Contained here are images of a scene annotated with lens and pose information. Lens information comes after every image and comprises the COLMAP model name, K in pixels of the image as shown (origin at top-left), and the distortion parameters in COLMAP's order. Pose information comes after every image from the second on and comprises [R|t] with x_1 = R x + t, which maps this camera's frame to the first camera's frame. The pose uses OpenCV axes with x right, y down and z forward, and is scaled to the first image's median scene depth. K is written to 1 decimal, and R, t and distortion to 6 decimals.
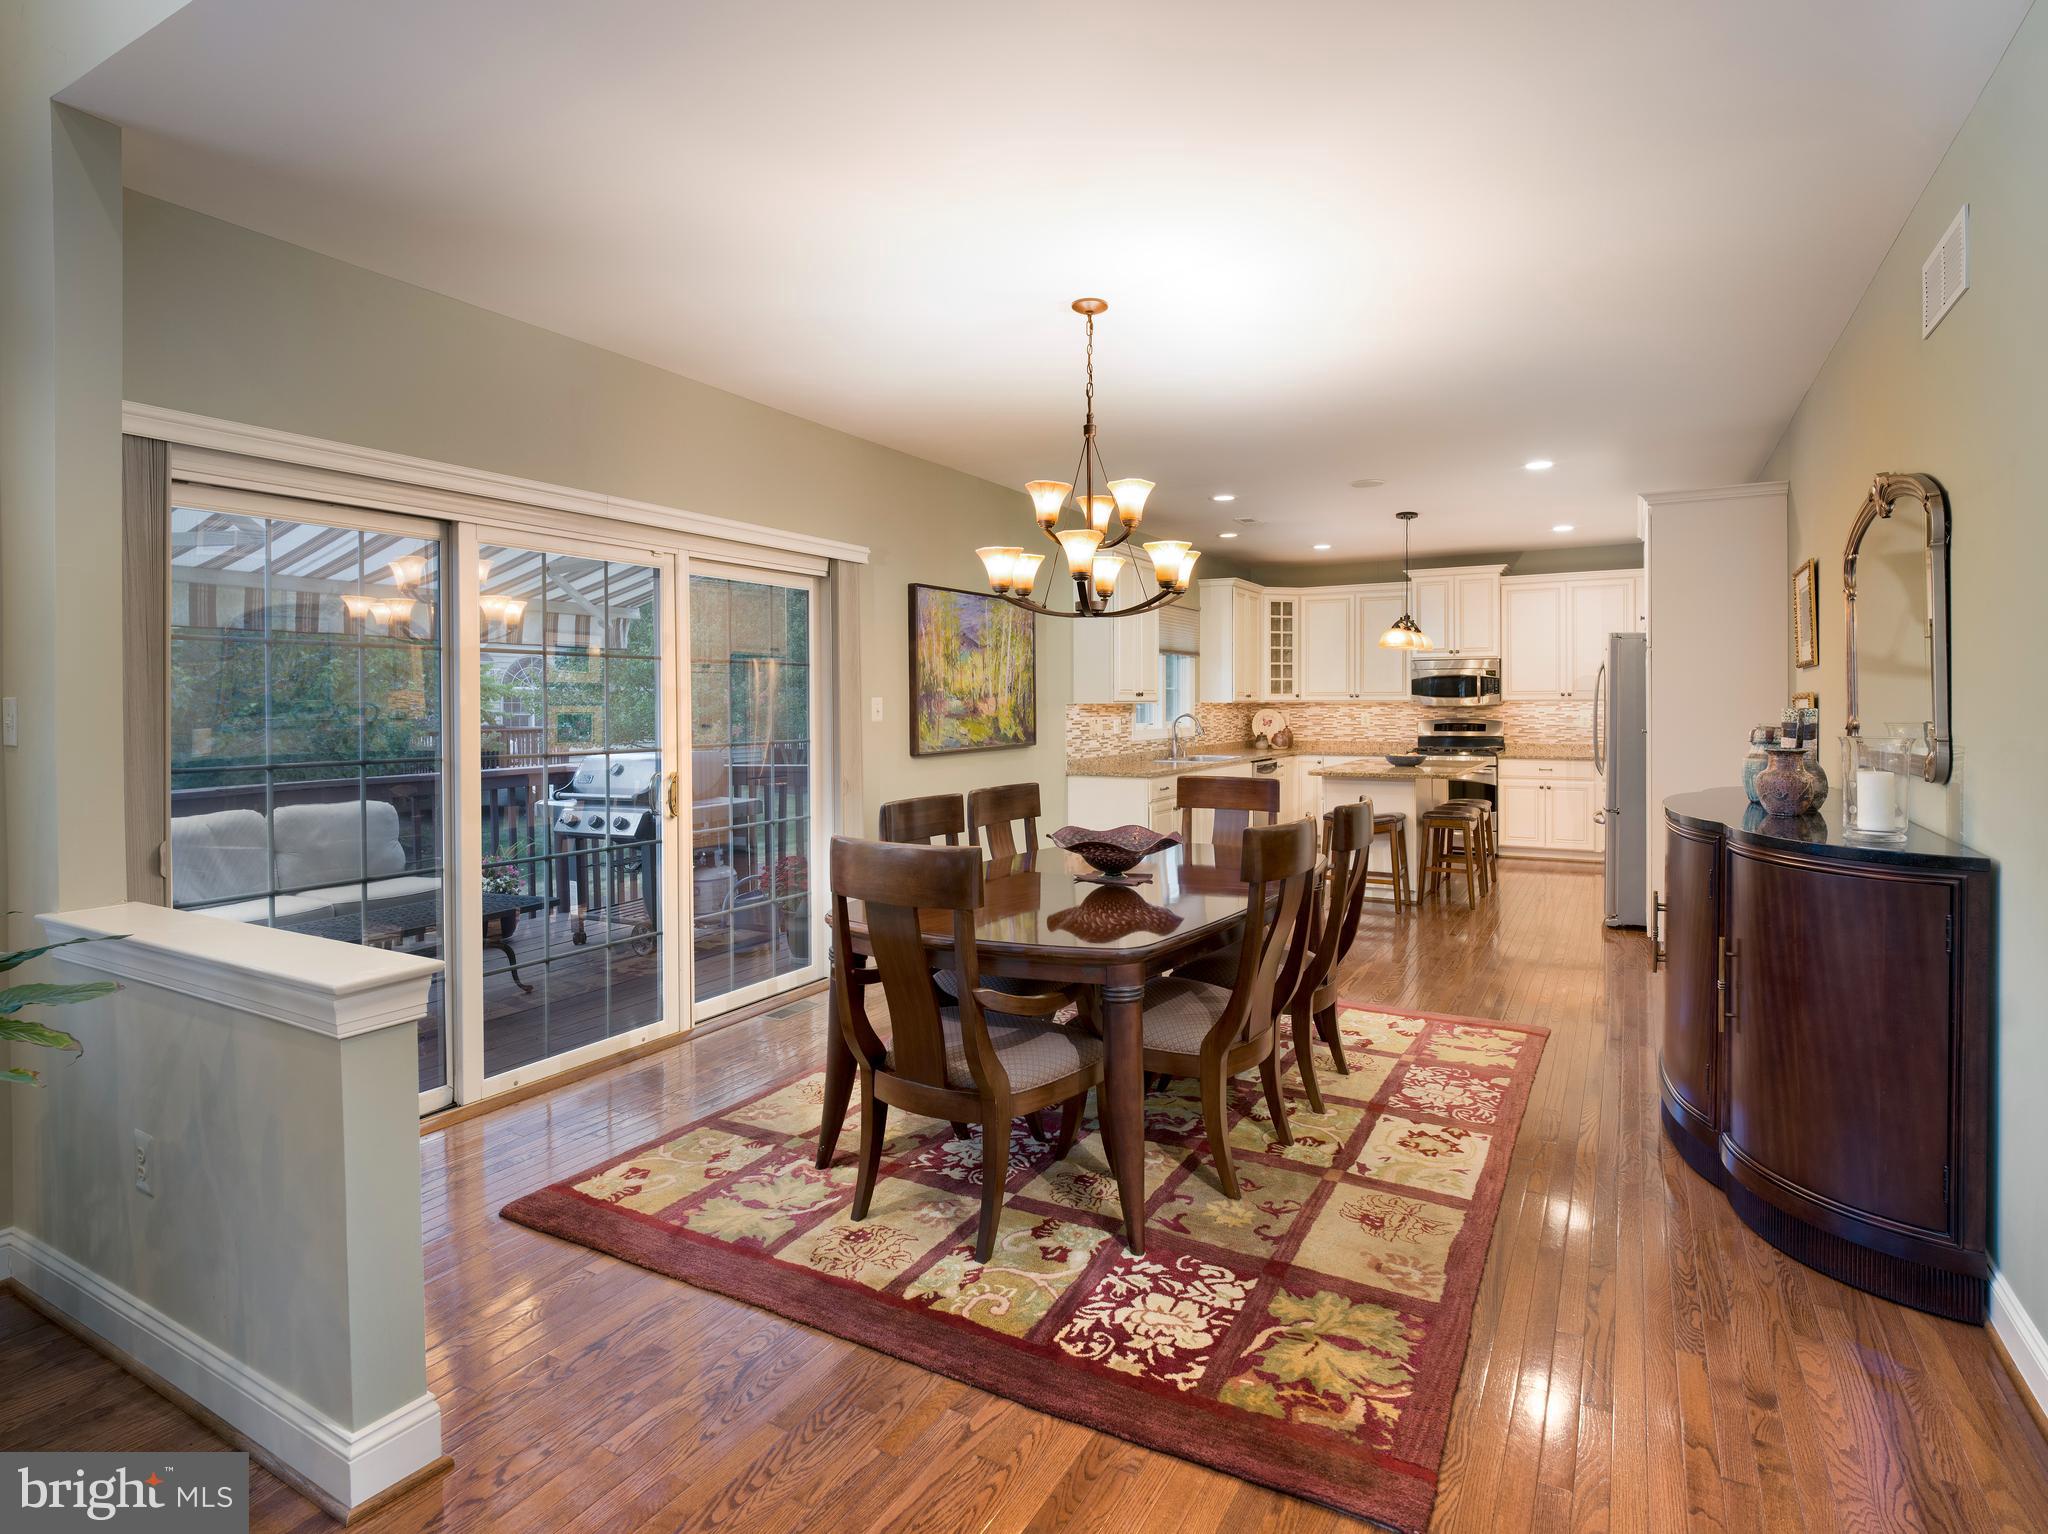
lens RADIAL K [[1039.2, 0, 1023.2], [0, 1039.2, 713.2], [0, 0, 1]] dist [-0.012311, -0.004763]
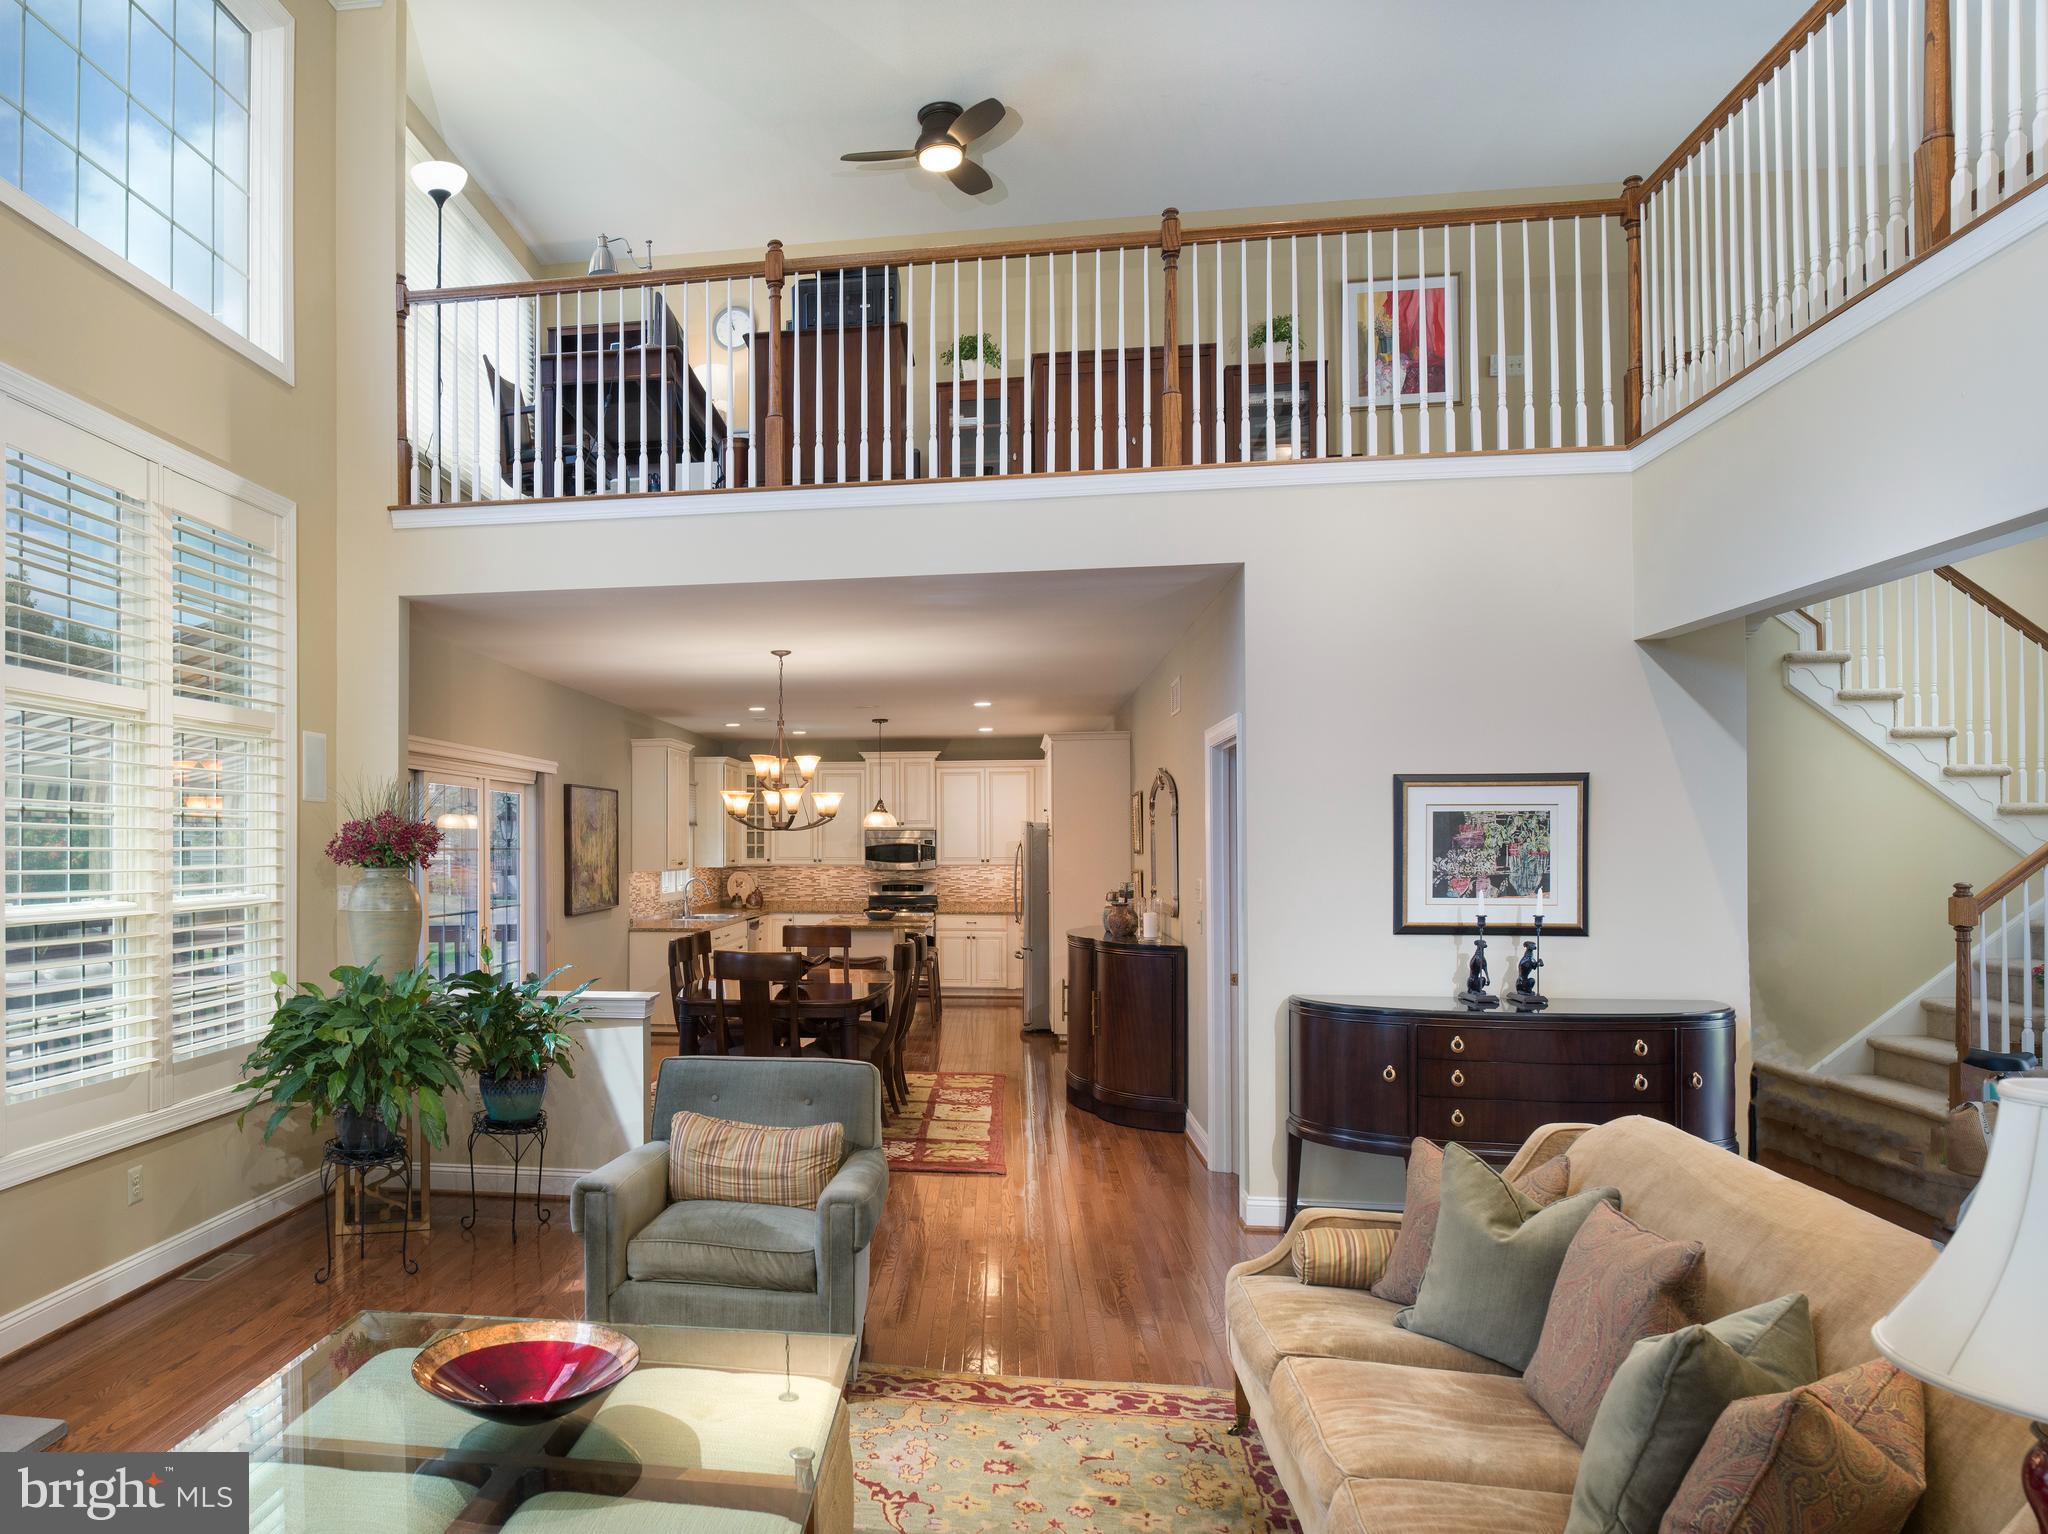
lens RADIAL K [[1431.0, 0, 757.1], [0, 1431.0, 847.2], [0, 0, 1]] dist [-0.020970, -0.001913]
pose [[0.936342, 0.003587, 0.351072, -0.364966], [0.000219, 0.999942, -0.010801, -0.018054], [-0.351090, 0.010190, 0.936286, -0.550346]]
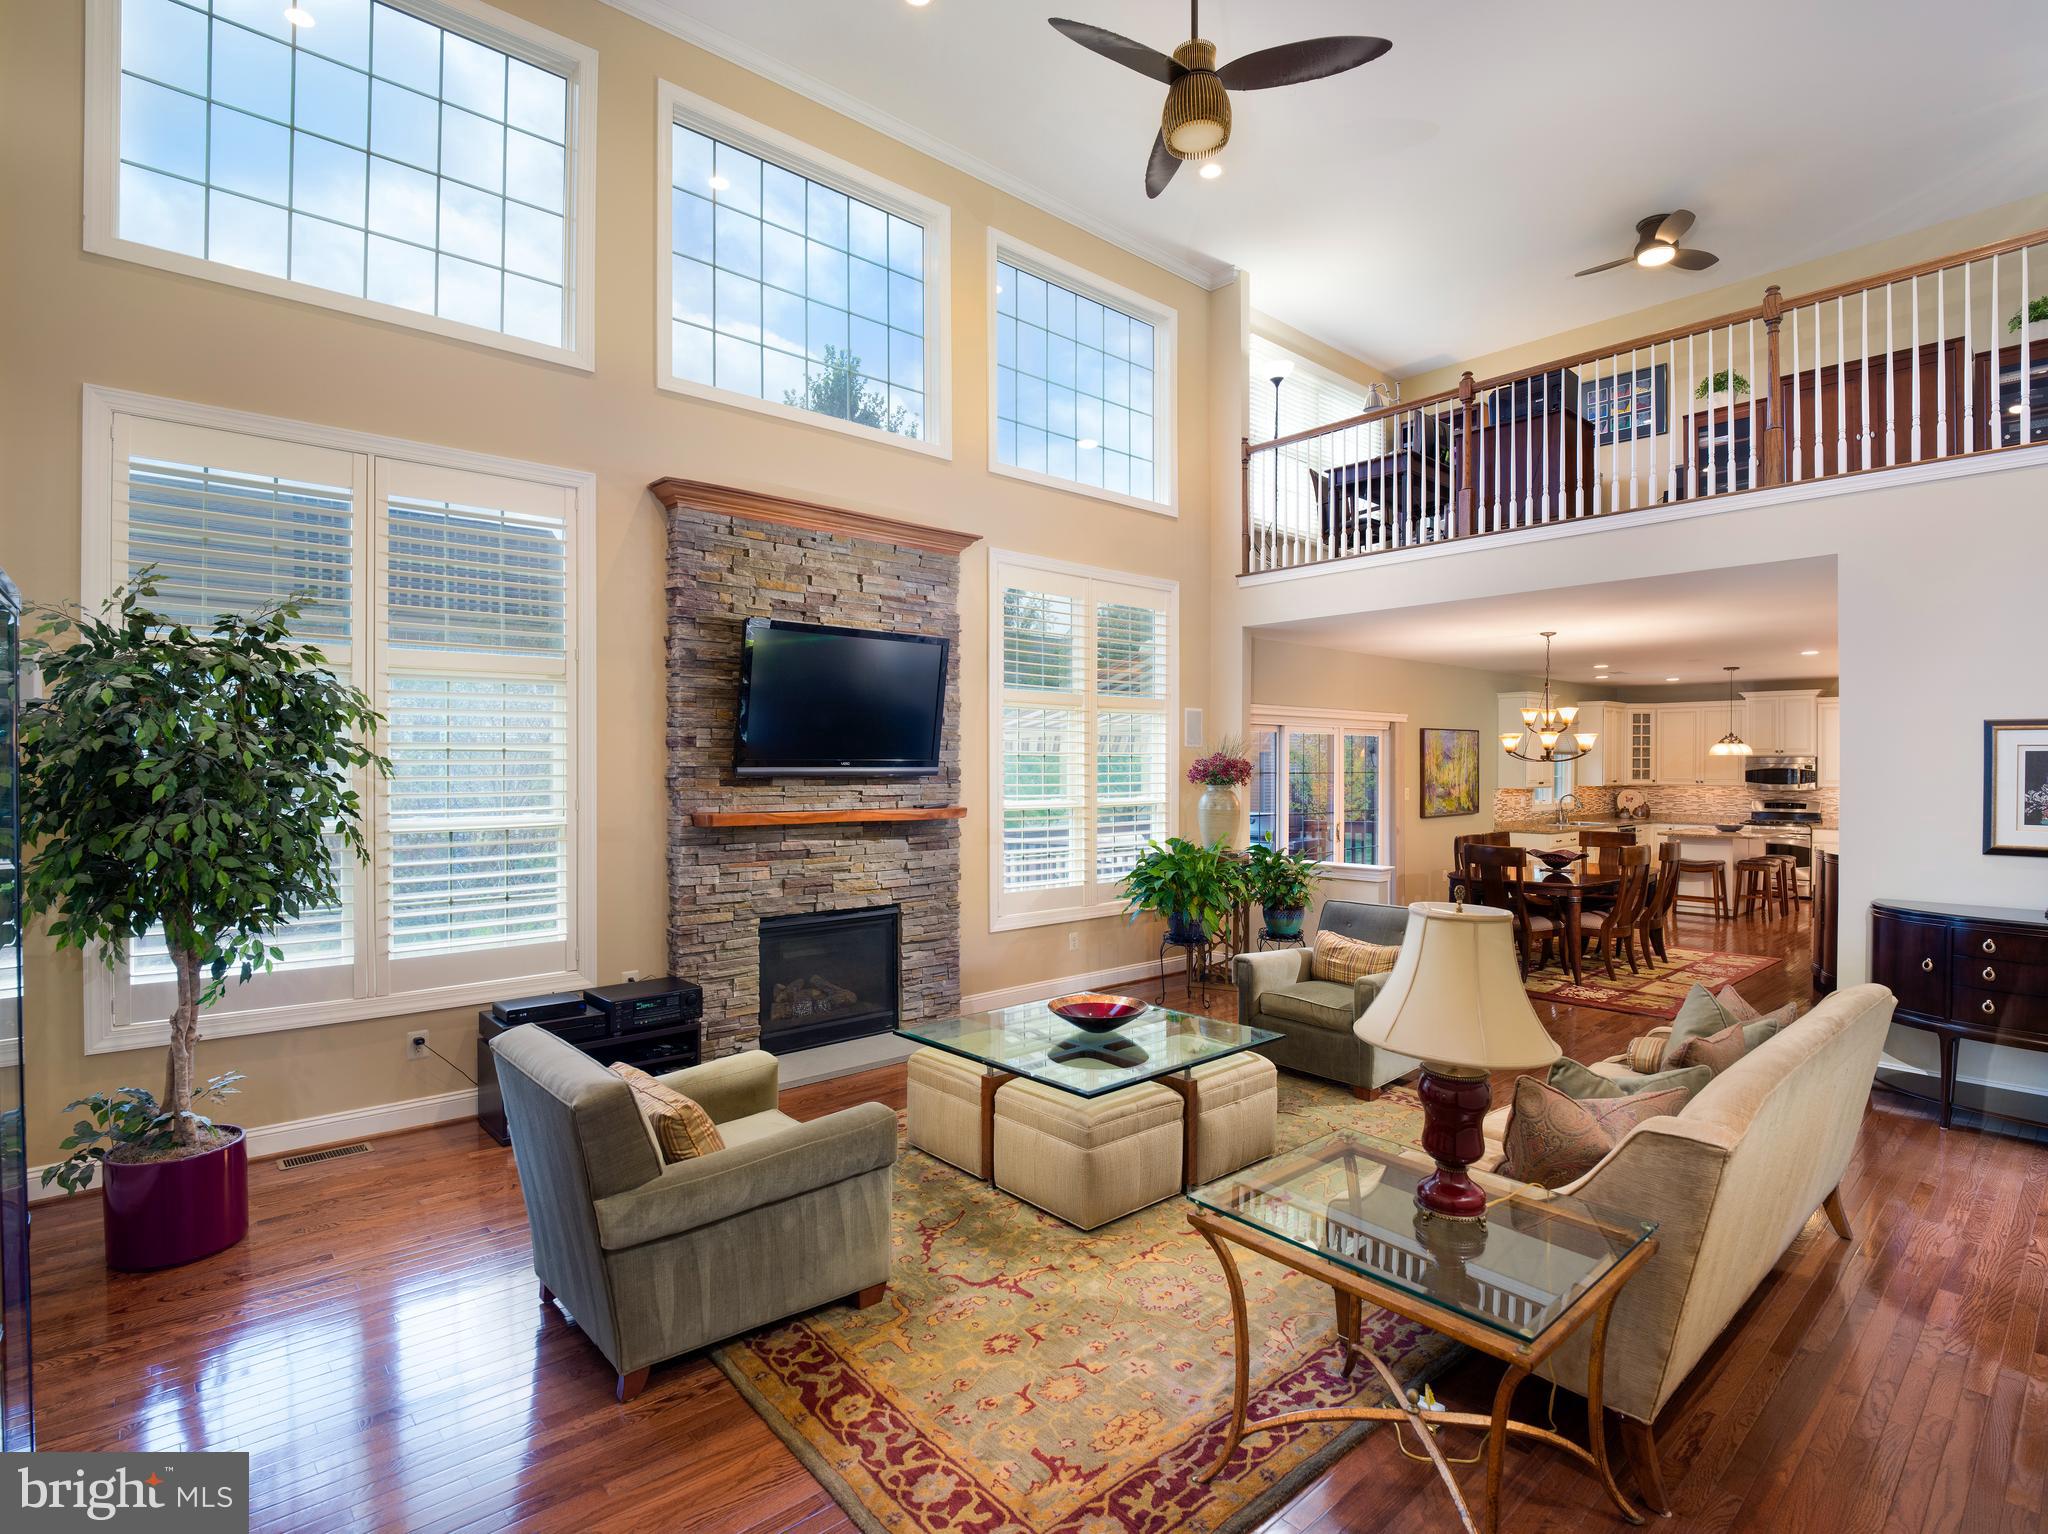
lens RADIAL K [[1039.2, 0, 1010.1], [0, 1039.2, 770.0], [0, 0, 1]] dist [-0.012311, -0.004763]
pose [[0.952026, 0.009360, -0.305875, -0.173944], [-0.010338, 0.999945, -0.001578, -0.025733], [0.305843, 0.004664, 0.952070, -0.757480]]
